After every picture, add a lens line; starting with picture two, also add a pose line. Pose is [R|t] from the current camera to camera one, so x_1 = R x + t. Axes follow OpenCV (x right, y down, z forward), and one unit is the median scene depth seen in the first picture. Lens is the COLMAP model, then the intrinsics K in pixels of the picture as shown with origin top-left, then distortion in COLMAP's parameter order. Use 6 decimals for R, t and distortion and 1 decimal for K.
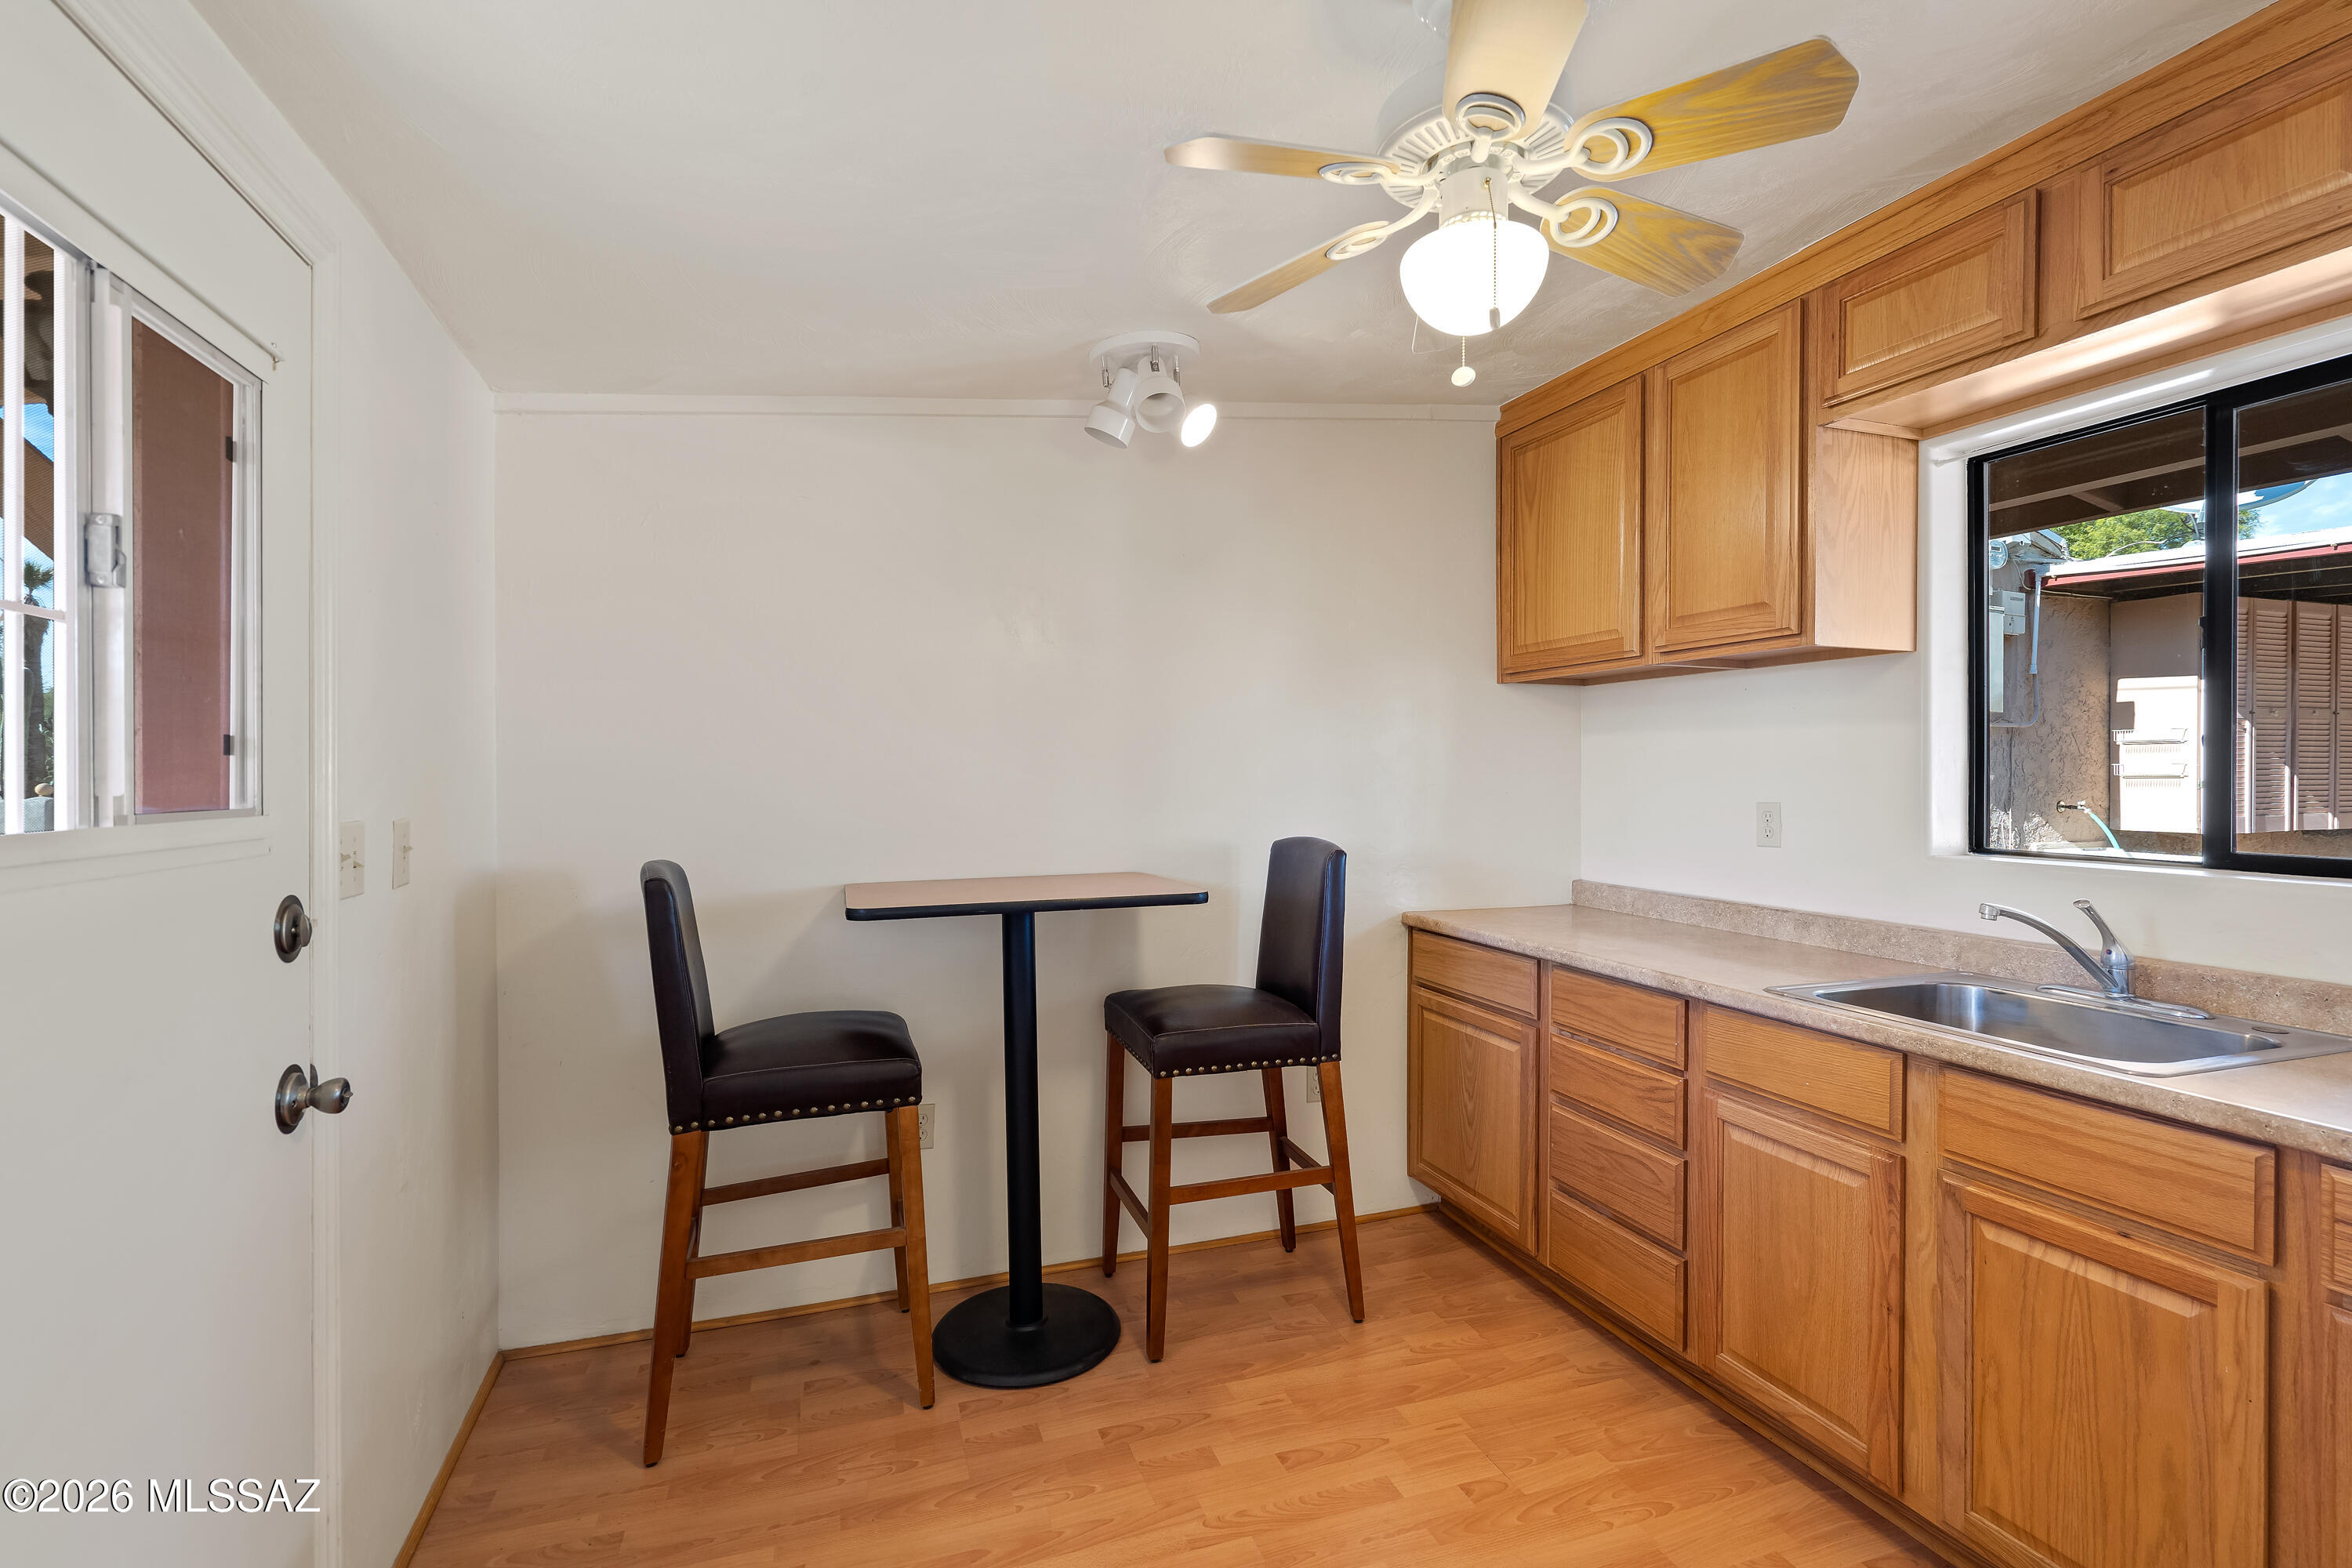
lens RADIAL K [[1095.7, 0, 1178.5], [0, 1095.7, 768.2], [0, 0, 1]] dist [0.000211, -0.000111]
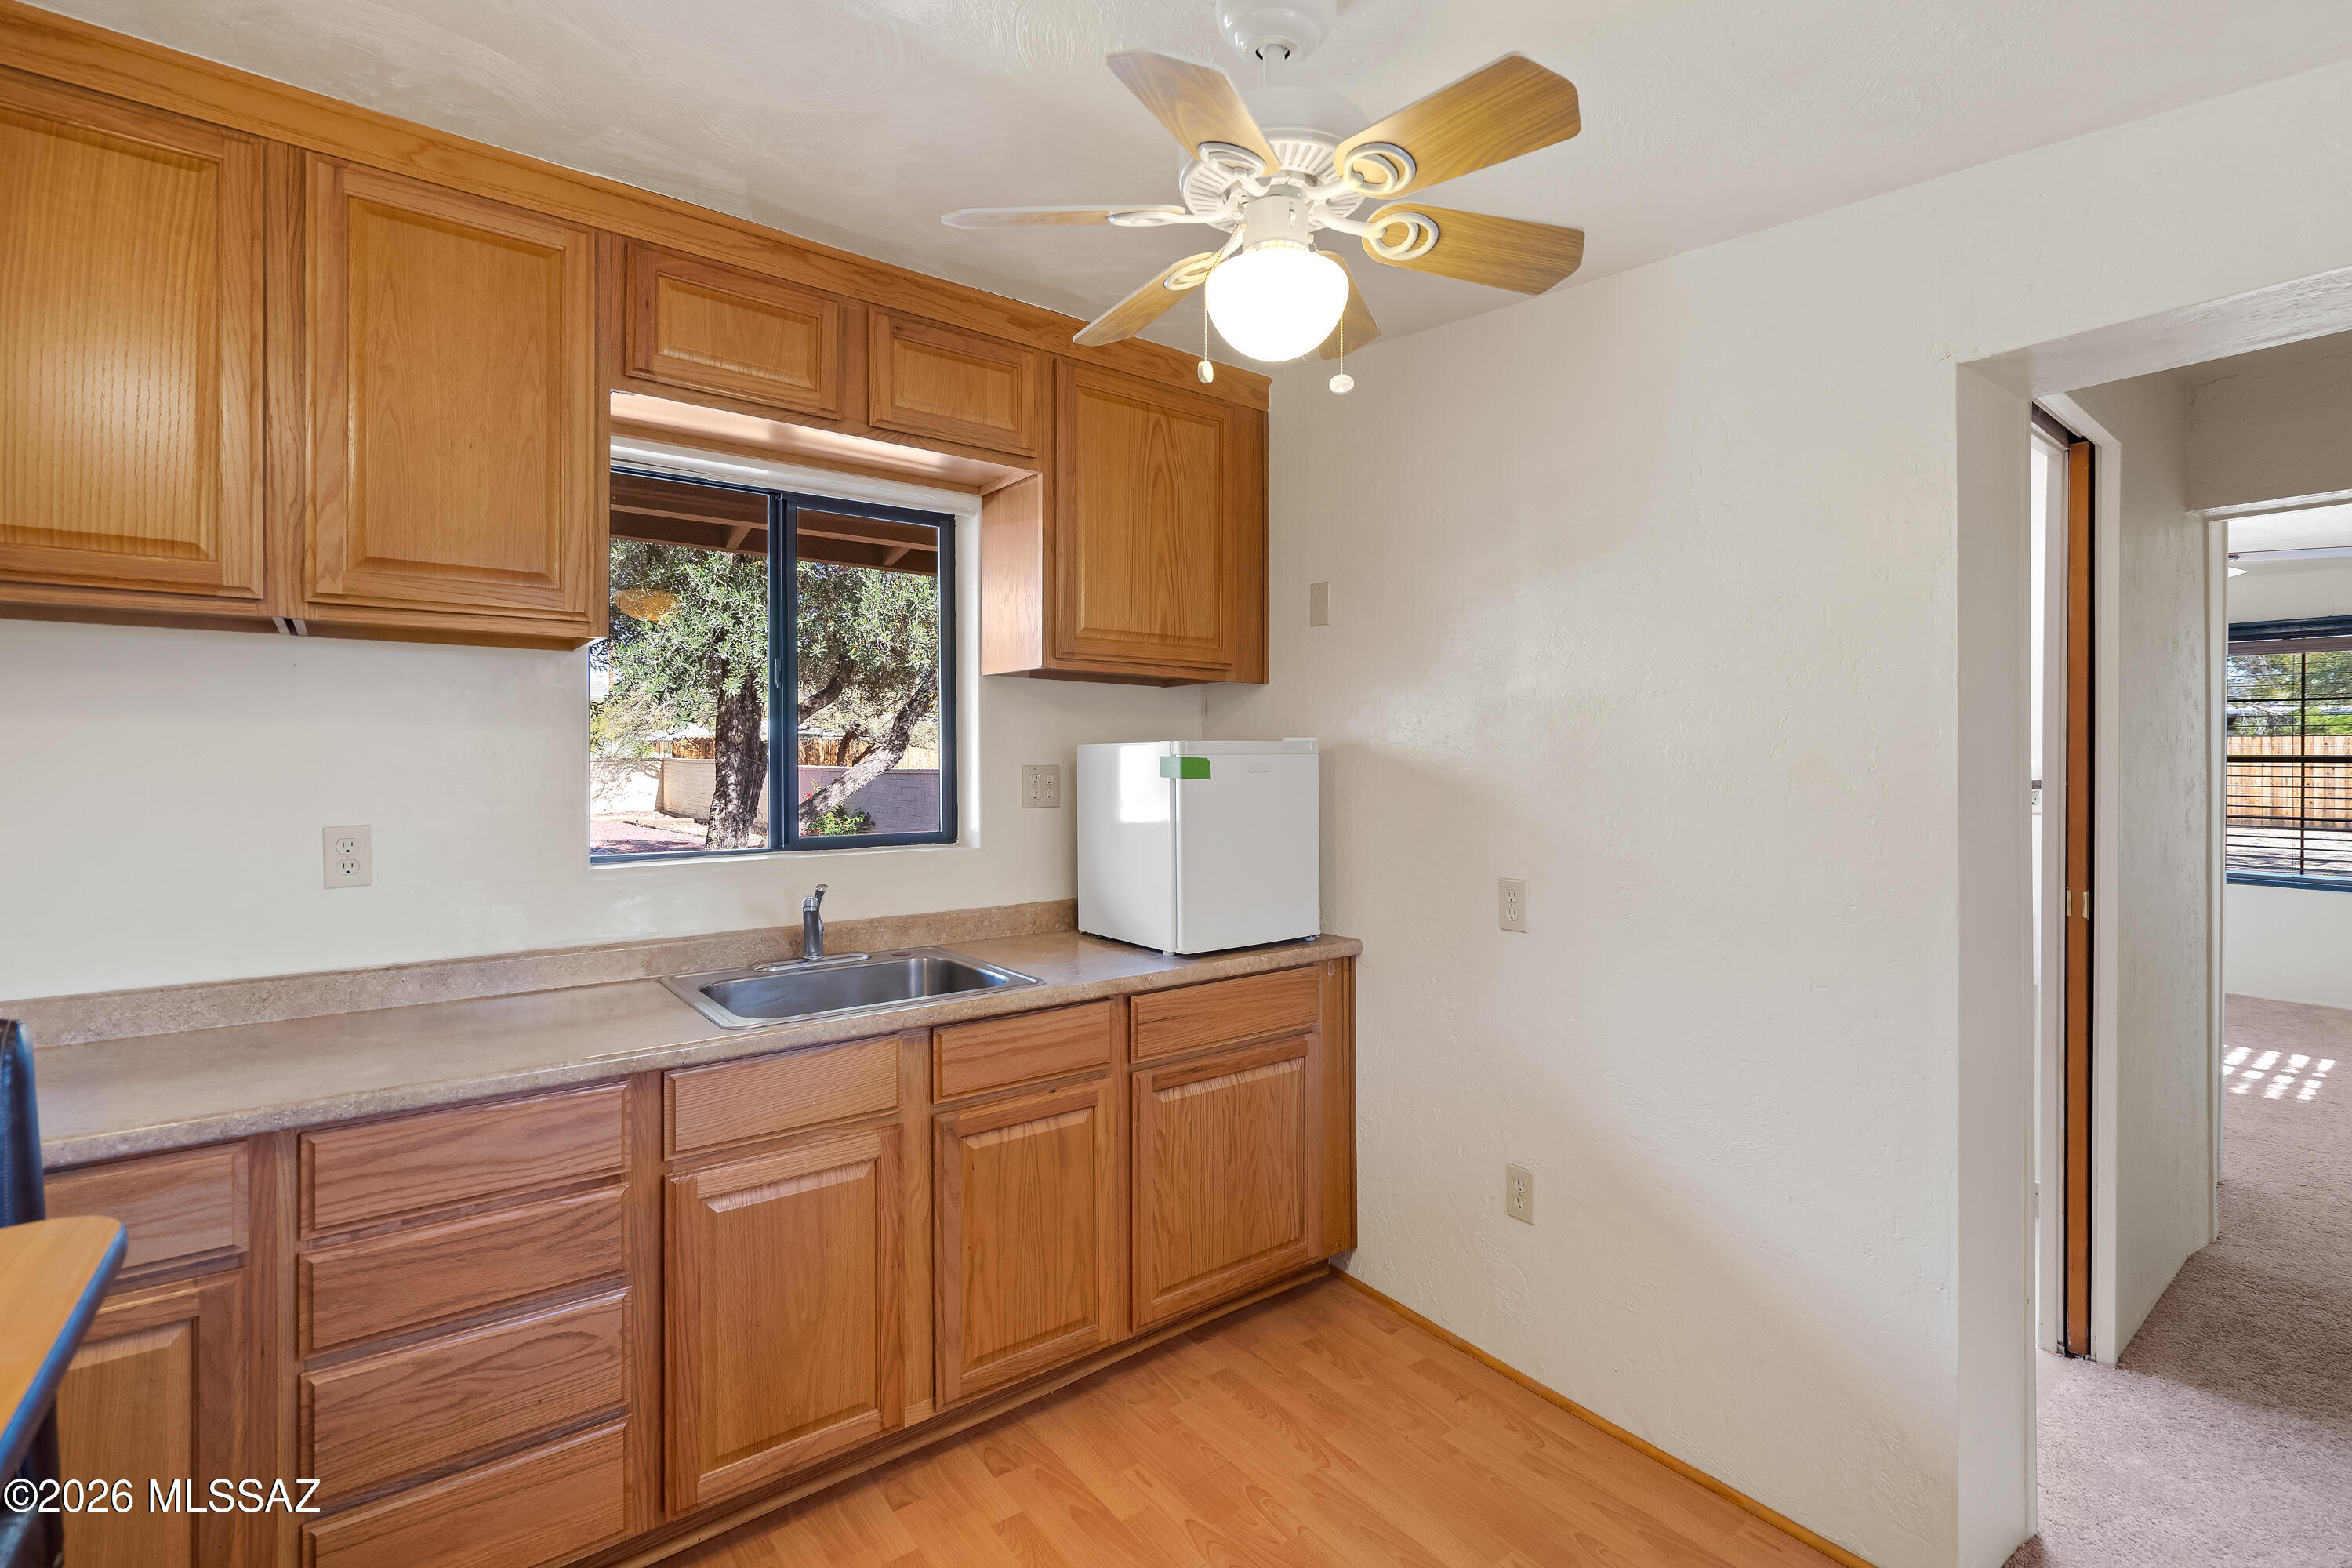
lens RADIAL K [[1037.0, 0, 1173.8], [0, 1037.0, 764.9], [0, 0, 1]] dist [0.001118, 0.000162]
pose [[-0.308029, -0.001258, 0.951376, -0.385216], [-0.001738, 0.999998, 0.000760, -0.015142], [-0.951376, -0.001419, -0.308030, 0.920507]]
